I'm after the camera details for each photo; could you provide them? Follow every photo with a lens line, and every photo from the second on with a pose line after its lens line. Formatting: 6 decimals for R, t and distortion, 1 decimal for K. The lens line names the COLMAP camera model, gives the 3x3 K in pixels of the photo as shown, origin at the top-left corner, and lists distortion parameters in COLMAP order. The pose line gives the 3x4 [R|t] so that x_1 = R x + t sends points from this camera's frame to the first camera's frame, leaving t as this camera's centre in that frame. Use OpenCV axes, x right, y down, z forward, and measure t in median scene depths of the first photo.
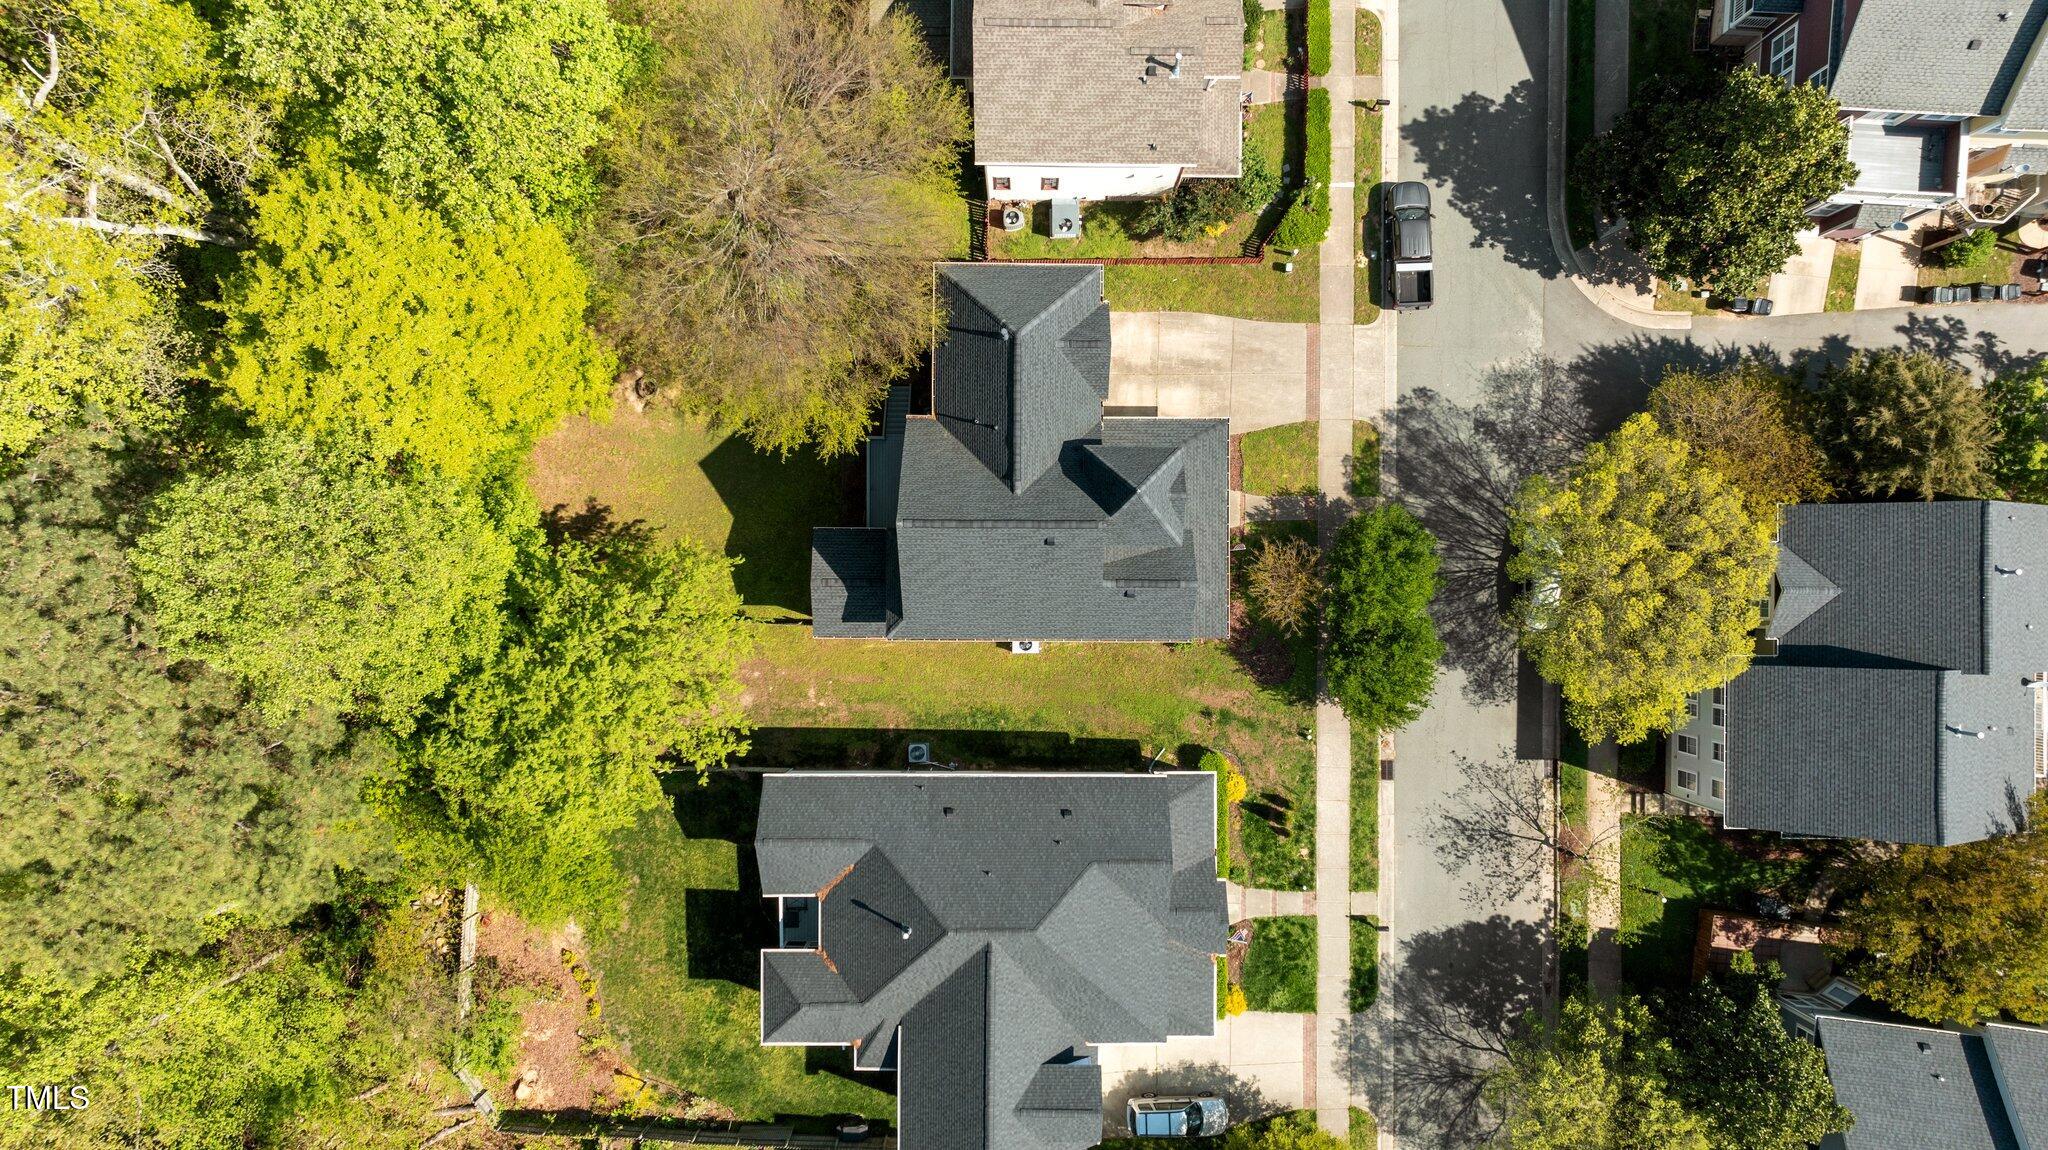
lens RADIAL K [[1395.5, 0, 1017.3], [0, 1395.5, 571.4], [0, 0, 1]] dist [0.006020, 0.000755]
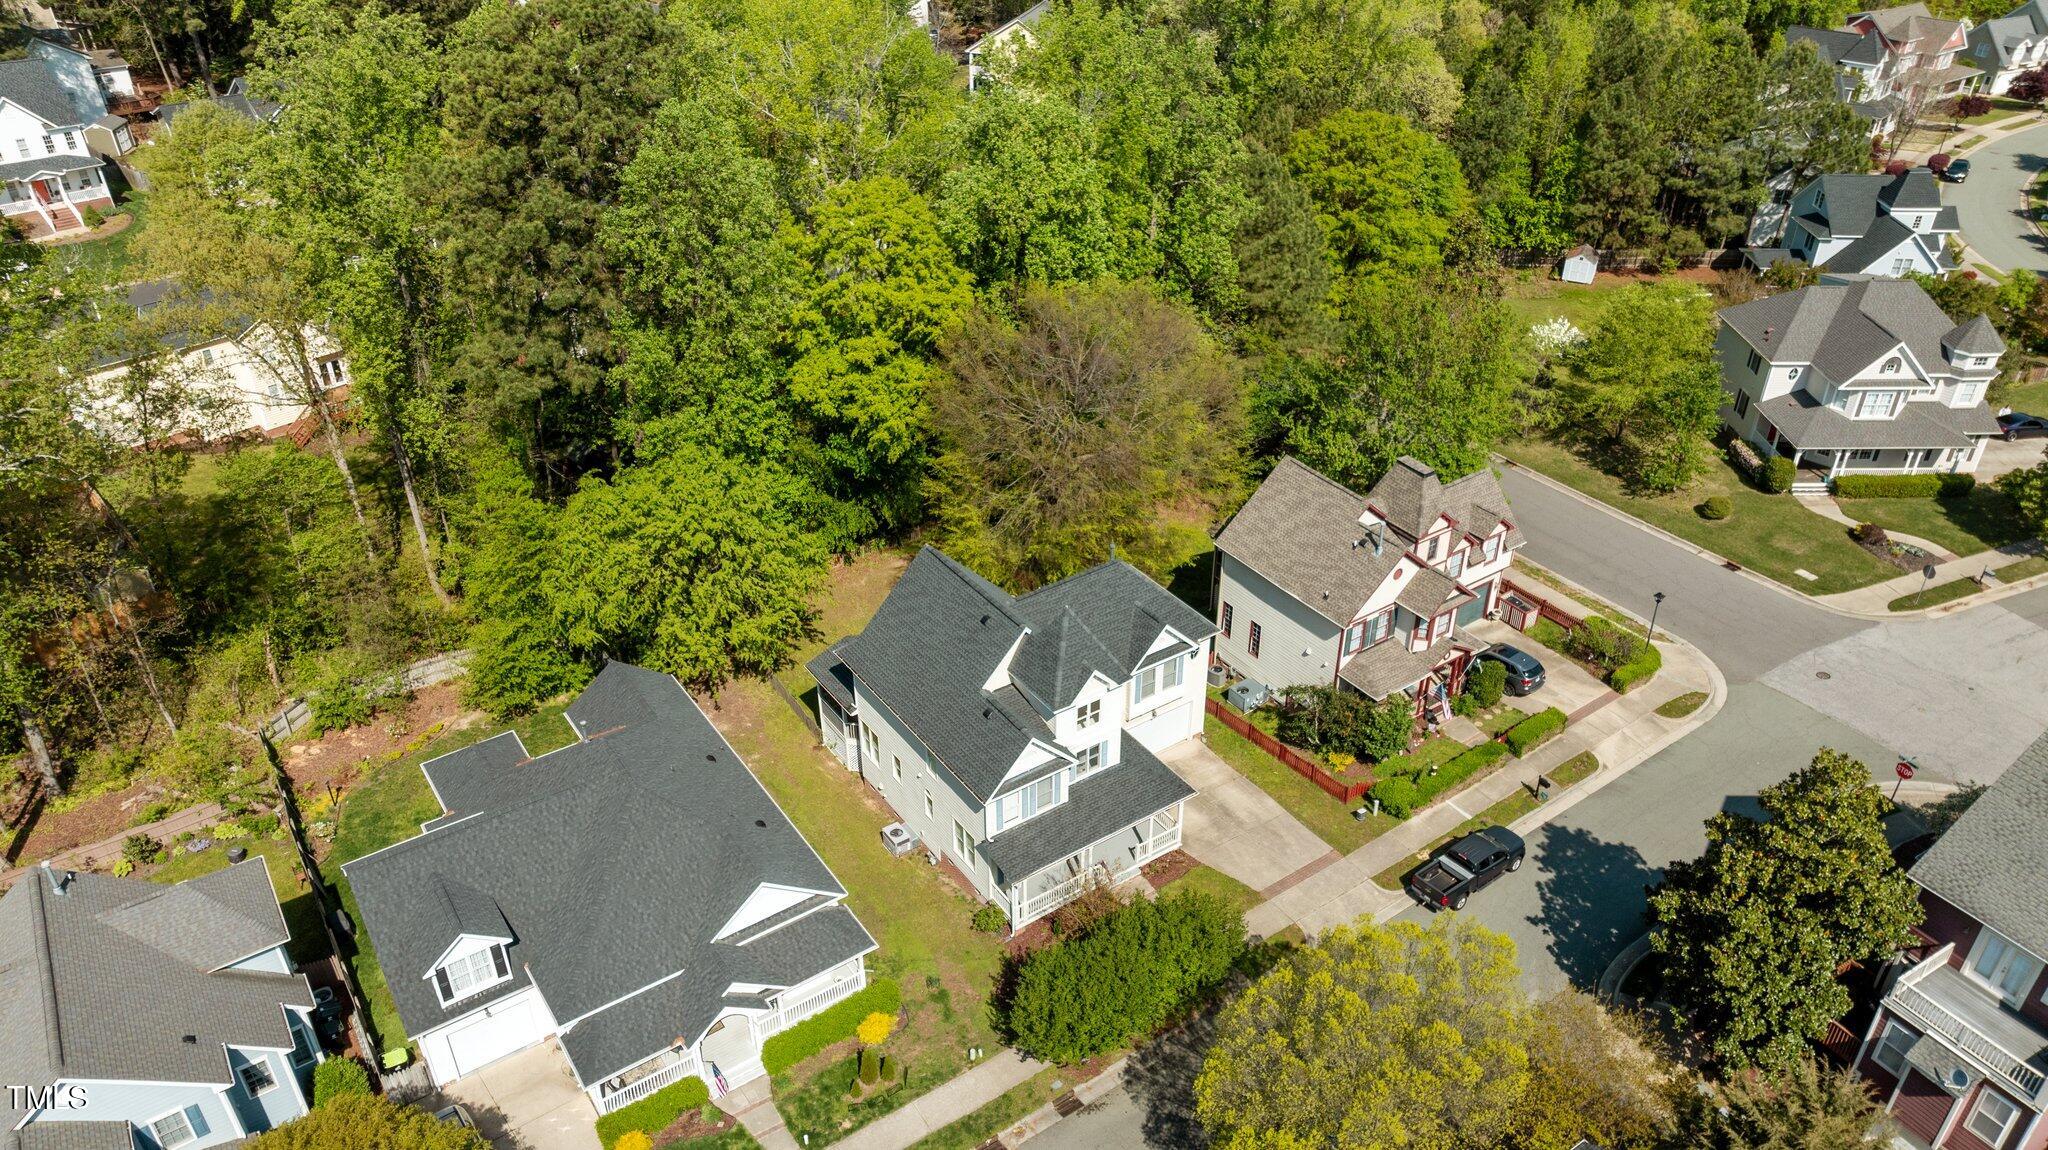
lens RADIAL K [[1441.4, 0, 1028.1], [0, 1441.4, 575.1], [0, 0, 1]] dist [-0.004922, 0.001278]
pose [[0.567529, 0.442460, -0.694363, 0.690351], [-0.823303, 0.314285, -0.472648, 0.403269], [0.009100, 0.839913, 0.542645, 0.304134]]
